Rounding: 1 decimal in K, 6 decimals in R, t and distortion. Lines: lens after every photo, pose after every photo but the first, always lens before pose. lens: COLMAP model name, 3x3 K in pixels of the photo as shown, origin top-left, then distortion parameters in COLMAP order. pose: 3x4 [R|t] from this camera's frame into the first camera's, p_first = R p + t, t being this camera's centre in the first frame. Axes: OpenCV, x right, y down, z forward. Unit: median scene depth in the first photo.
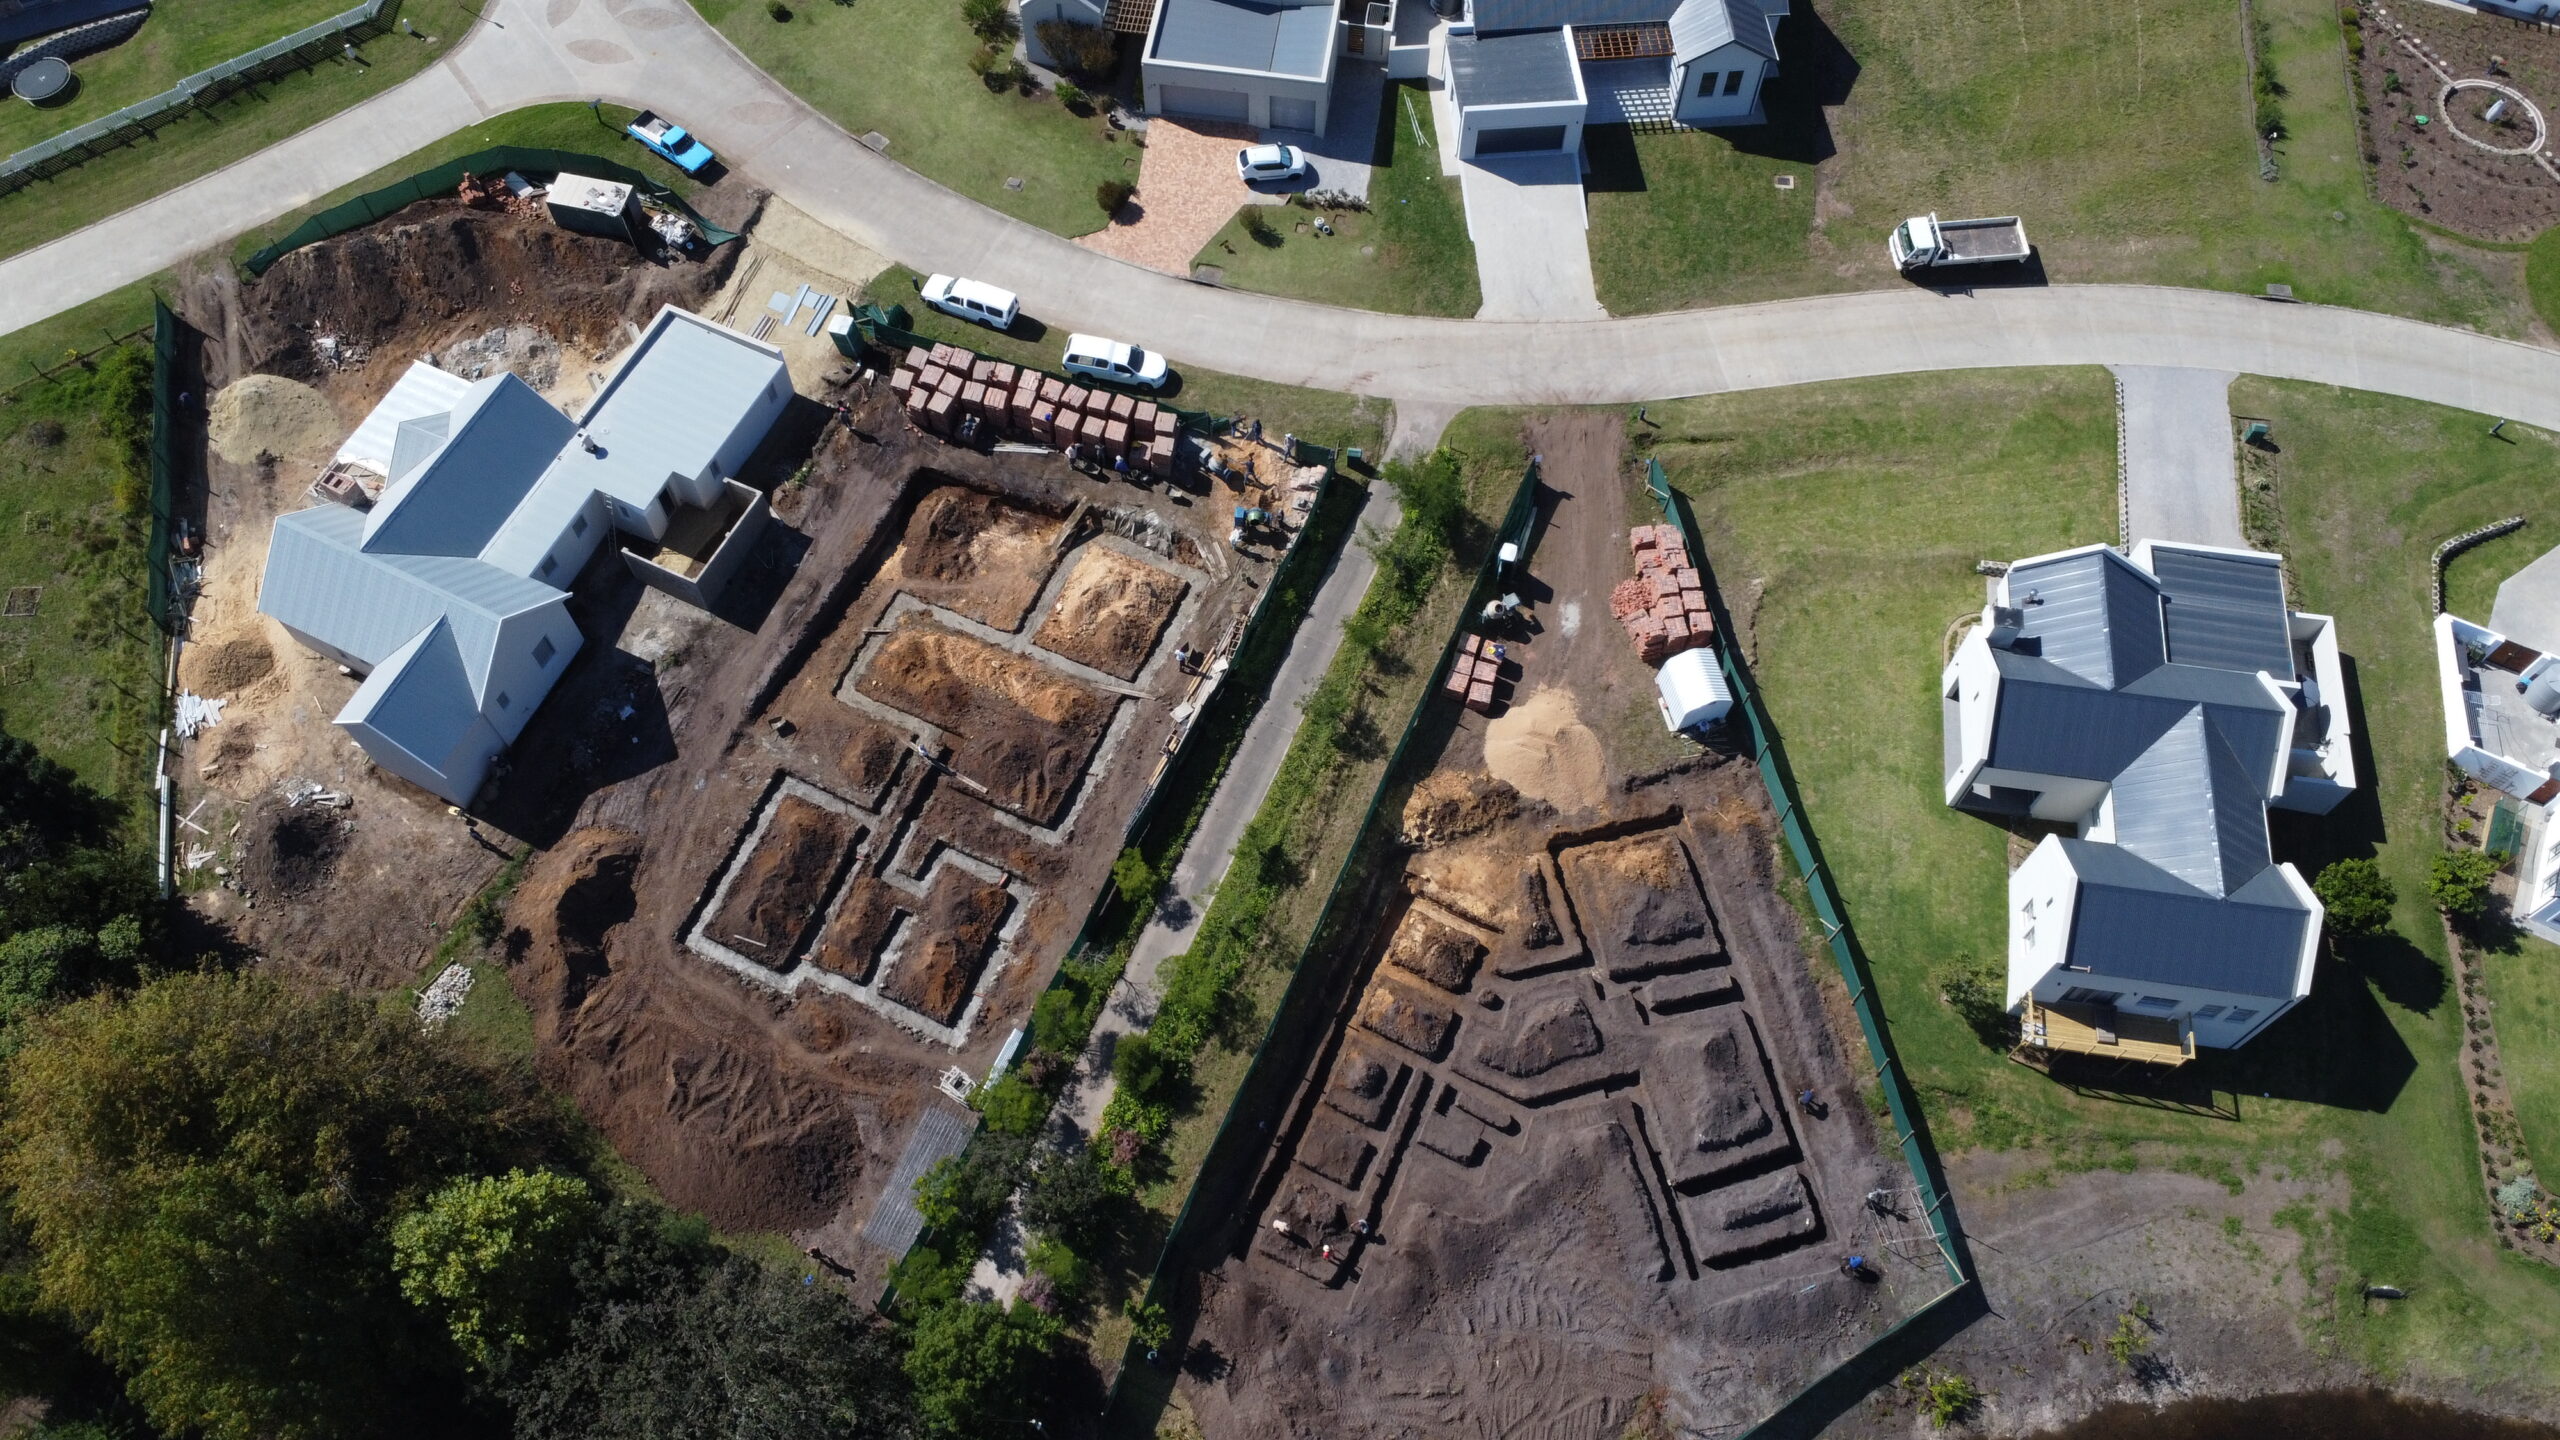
lens RADIAL K [[1925.4, 0, 1288.0], [0, 1925.4, 723.8], [0, 0, 1]] dist [-0.000787, -0.001464]
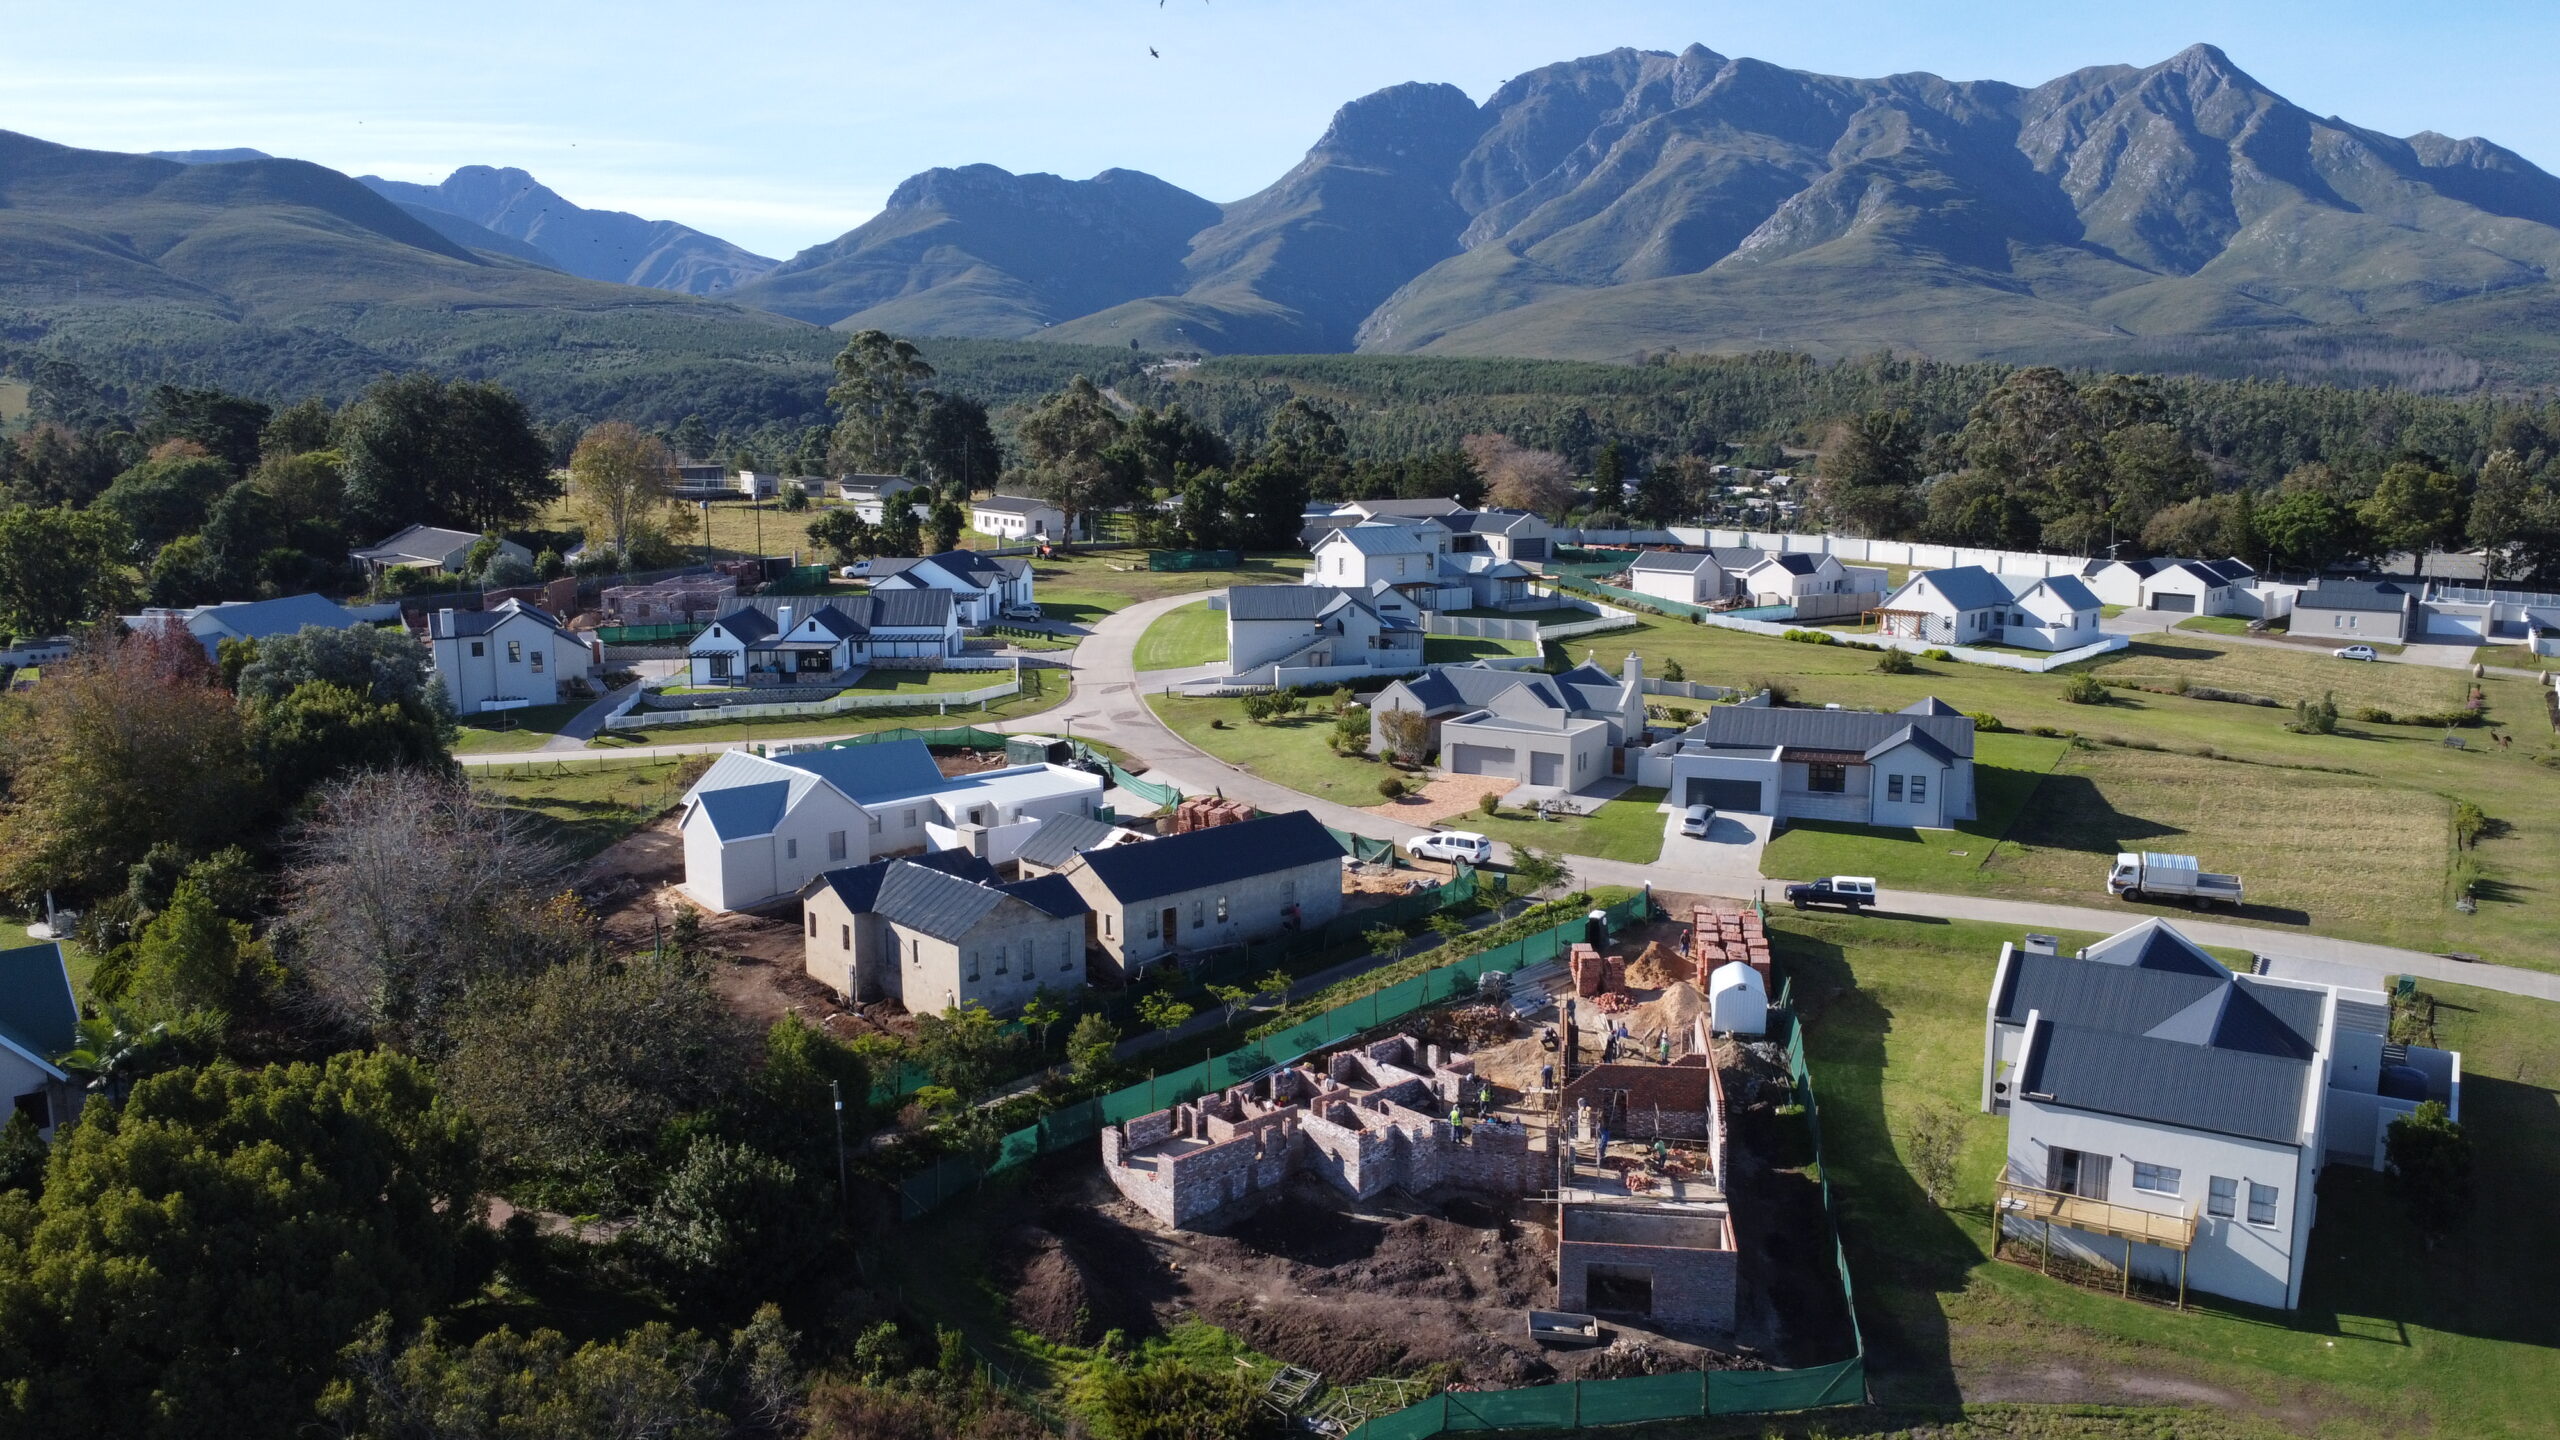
lens RADIAL K [[1938.4, 0, 1285.1], [0, 1938.4, 705.1], [0, 0, 1]] dist [0.001271, -0.004356]
pose [[0.916673, 0.054840, -0.395859, 0.380264], [-0.347634, 0.598034, -0.722153, 0.701796], [0.197134, 0.799592, 0.567266, 0.228152]]
